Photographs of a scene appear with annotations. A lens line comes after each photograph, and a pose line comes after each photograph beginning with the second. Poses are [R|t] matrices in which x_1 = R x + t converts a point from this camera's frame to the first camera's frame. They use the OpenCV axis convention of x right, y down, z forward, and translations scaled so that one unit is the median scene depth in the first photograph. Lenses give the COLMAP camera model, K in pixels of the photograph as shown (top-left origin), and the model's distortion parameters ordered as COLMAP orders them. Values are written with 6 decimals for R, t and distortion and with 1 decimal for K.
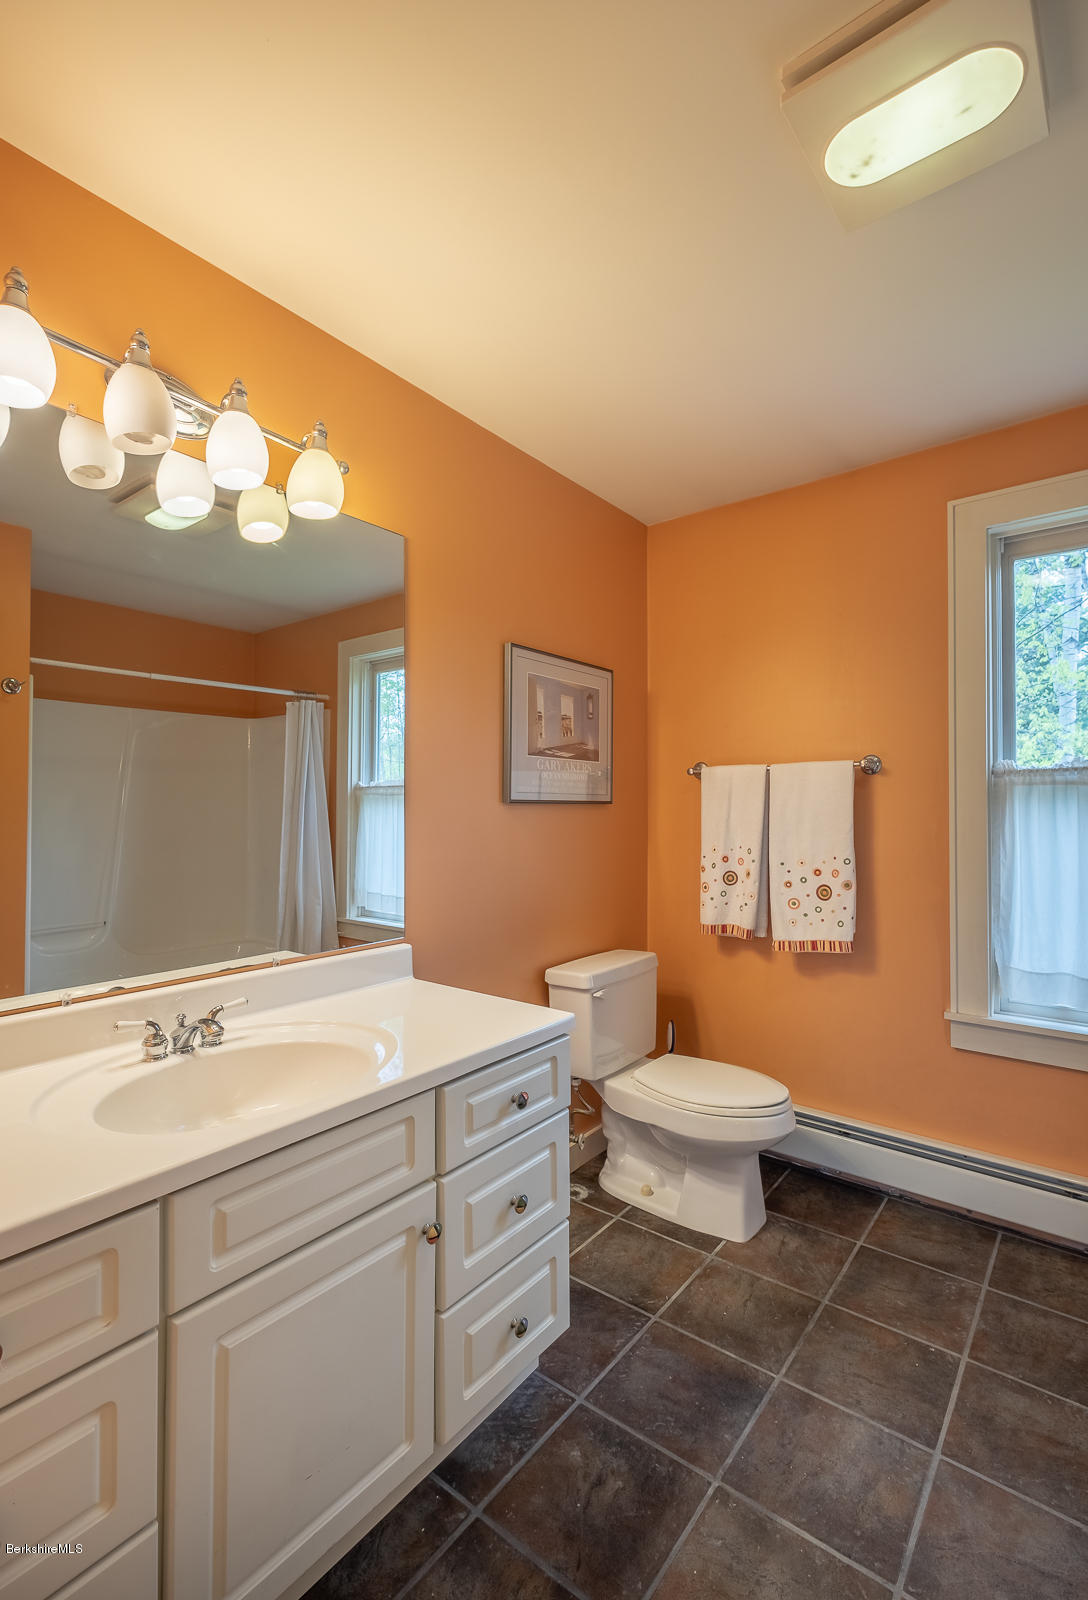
lens RADIAL K [[741.5, 0, 545.5], [0, 741.5, 797.6], [0, 0, 1]] dist [-0.000488, -0.000140]
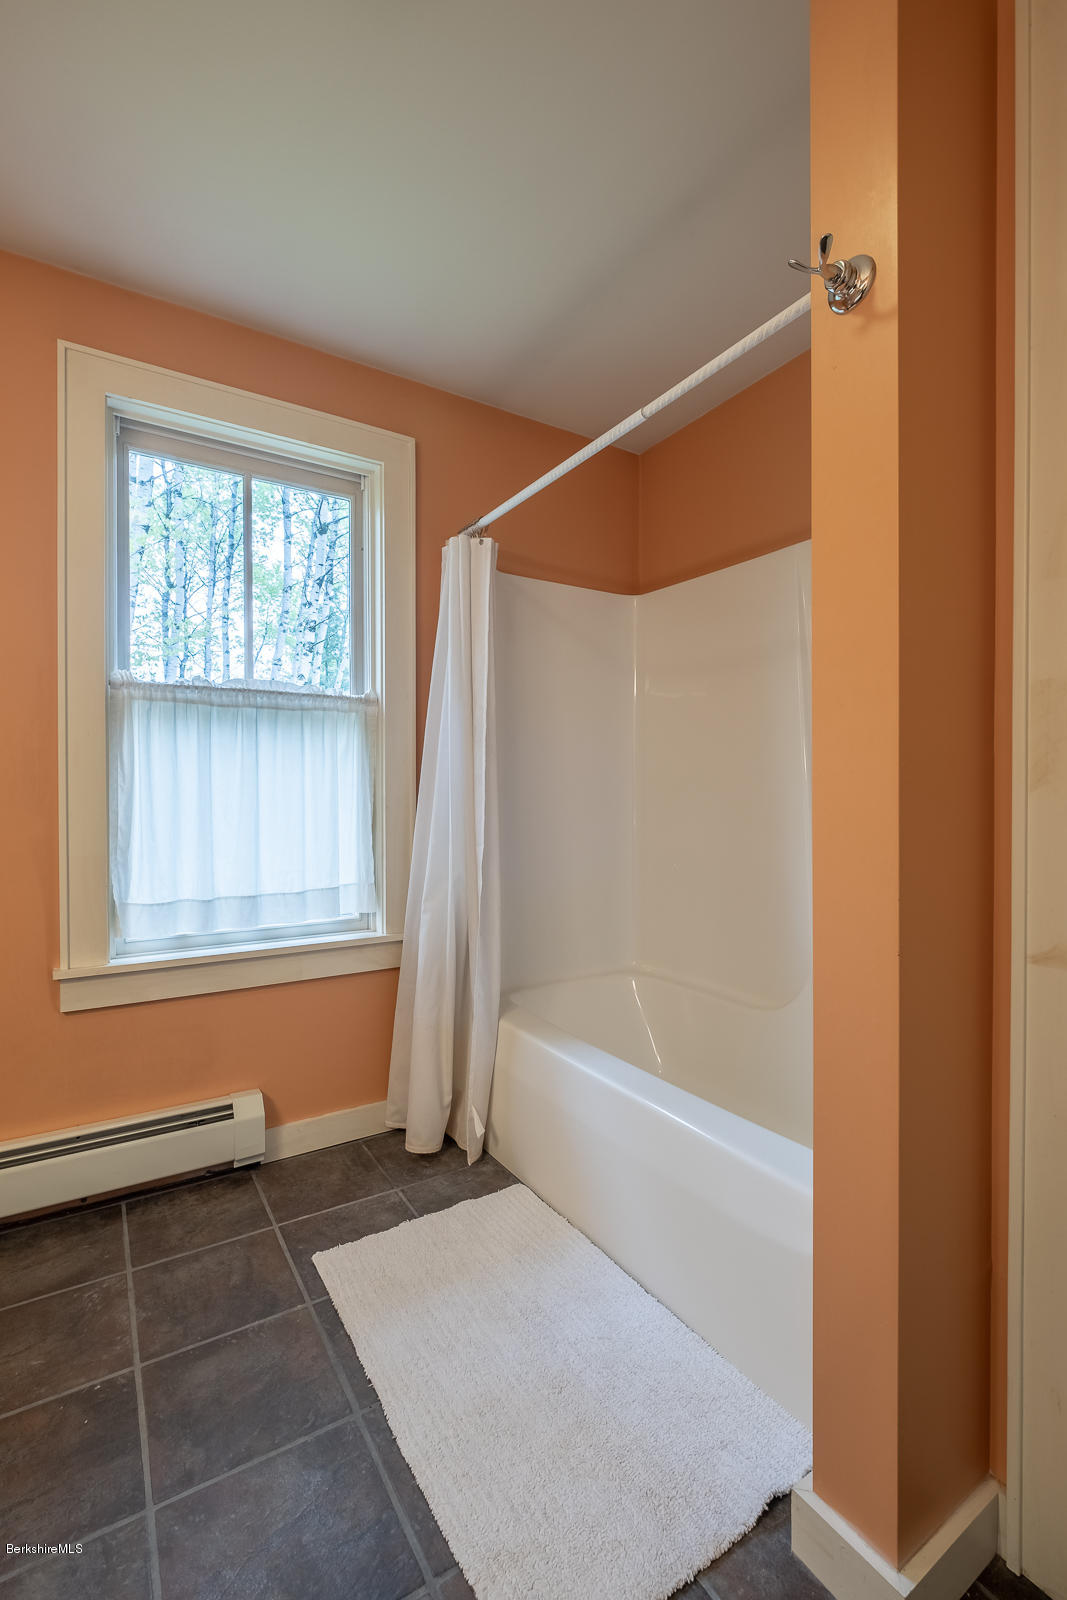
lens RADIAL K [[712.6, 0, 535.3], [0, 712.6, 804.3], [0, 0, 1]] dist [-0.000637, -0.000961]
pose [[0.332063, -0.007131, 0.943230, -0.018625], [-0.012395, 0.999852, 0.011922, 0.097913], [-0.943176, -0.015650, 0.331926, 0.268269]]
